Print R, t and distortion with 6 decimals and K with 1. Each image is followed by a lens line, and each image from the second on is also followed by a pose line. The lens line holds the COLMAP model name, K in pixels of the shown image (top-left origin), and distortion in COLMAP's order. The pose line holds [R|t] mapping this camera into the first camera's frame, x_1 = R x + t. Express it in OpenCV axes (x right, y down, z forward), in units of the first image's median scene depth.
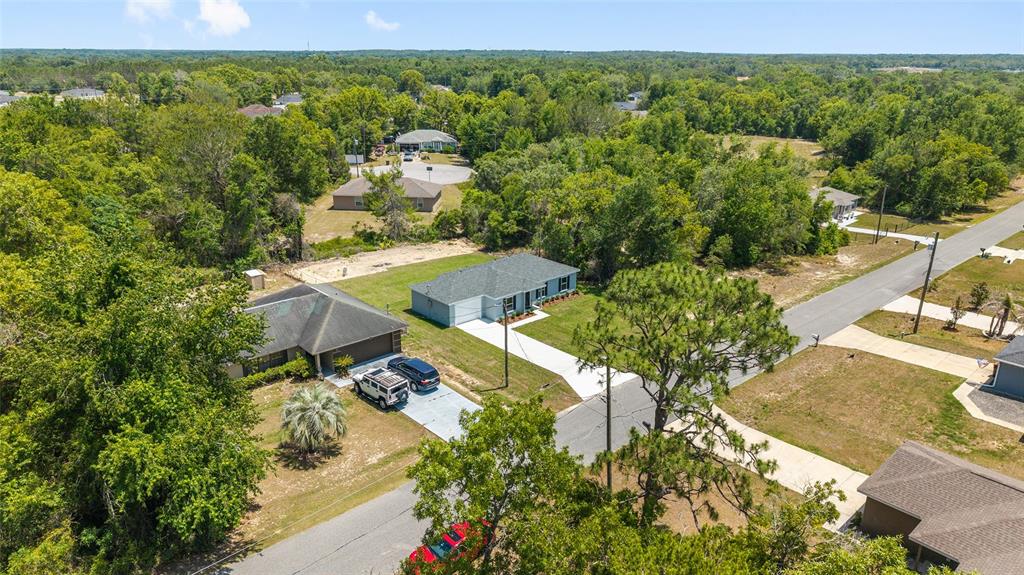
lens RADIAL K [[685.6, 0, 512.0], [0, 685.6, 287.5], [0, 0, 1]] dist [0.039060, -0.050530]
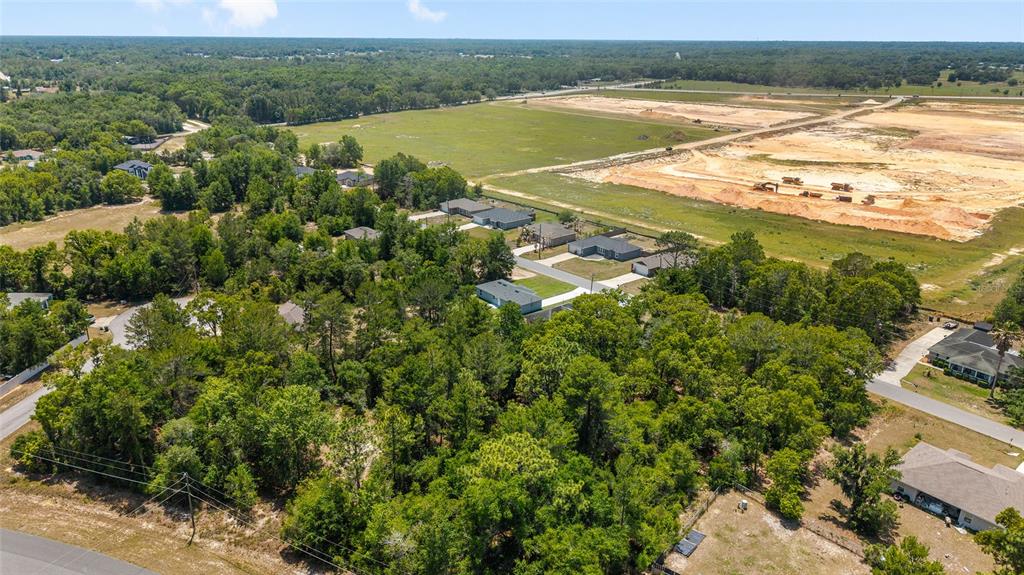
lens RADIAL K [[685.6, 0, 512.0], [0, 685.6, 287.5], [0, 0, 1]] dist [0.039060, -0.050530]
pose [[0.054538, -0.346840, 0.936337, -2.008774], [0.315507, 0.895676, 0.313401, -0.690303], [-0.947355, 0.278329, 0.158278, 0.560264]]
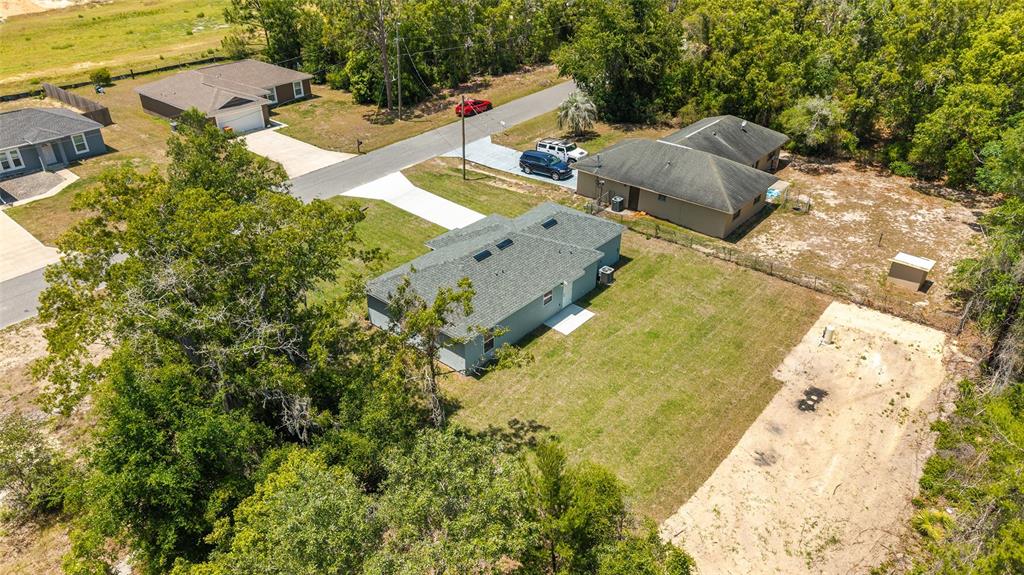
lens RADIAL K [[685.6, 0, 512.0], [0, 685.6, 287.5], [0, 0, 1]] dist [0.039060, -0.050530]
pose [[-0.990954, 0.058109, -0.120971, 0.042420], [-0.054401, 0.650092, 0.757906, -0.414797], [0.122683, 0.757630, -0.641050, 1.278879]]
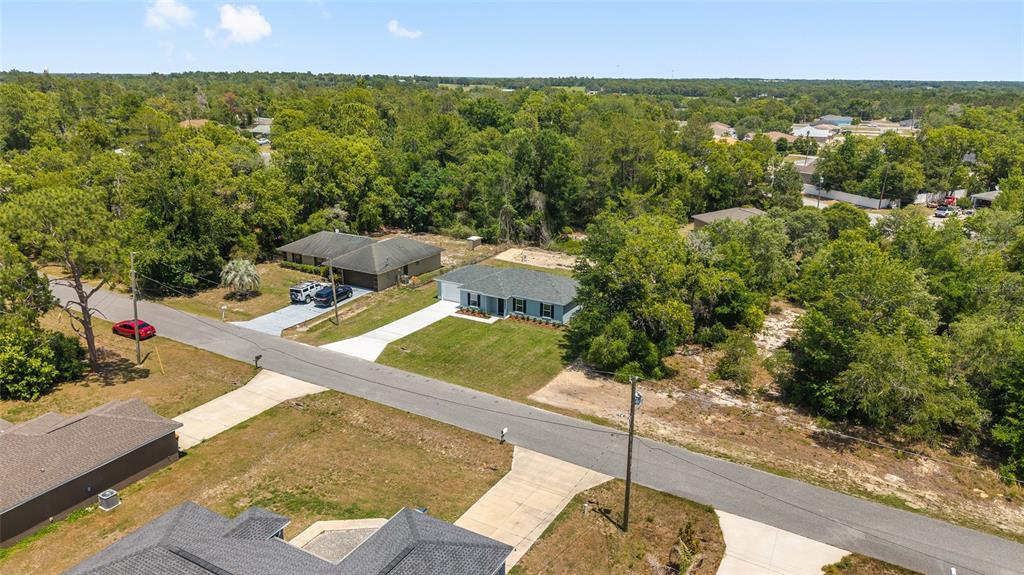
lens RADIAL K [[685.6, 0, 512.0], [0, 685.6, 287.5], [0, 0, 1]] dist [0.039060, -0.050530]
pose [[0.323223, 0.275940, -0.905198, 0.886786], [-0.314308, 0.933545, 0.172350, -0.180009], [0.892602, 0.228803, 0.388474, 0.520174]]
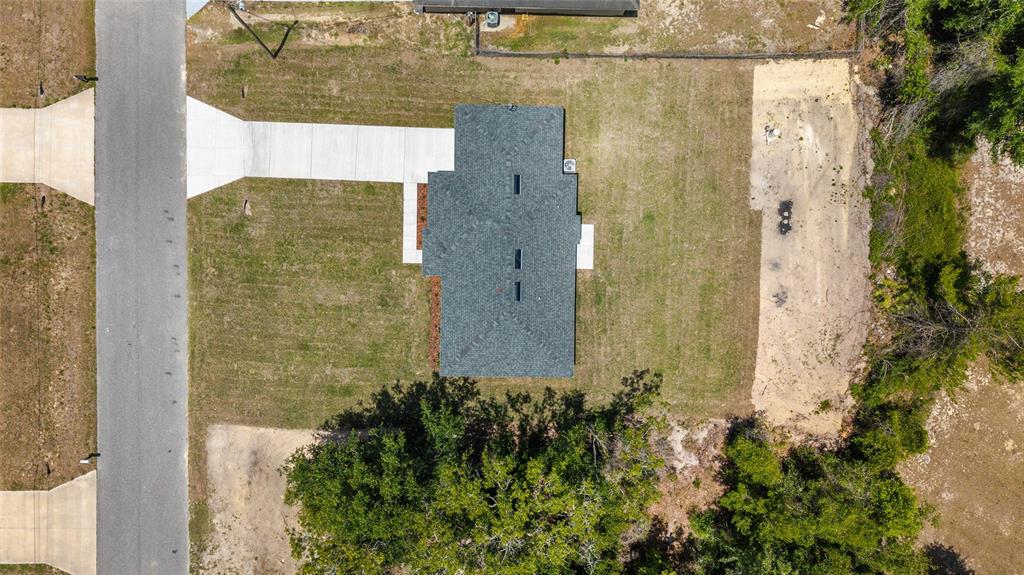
lens RADIAL K [[702.4, 0, 512.0], [0, 702.4, 287.5], [0, 0, 1]] dist [0.008958, -0.004138]
pose [[-0.679926, 0.733068, -0.017677, 0.011195], [-0.257461, -0.216086, 0.941818, -0.555395], [0.686597, 0.644917, 0.335659, 0.744483]]
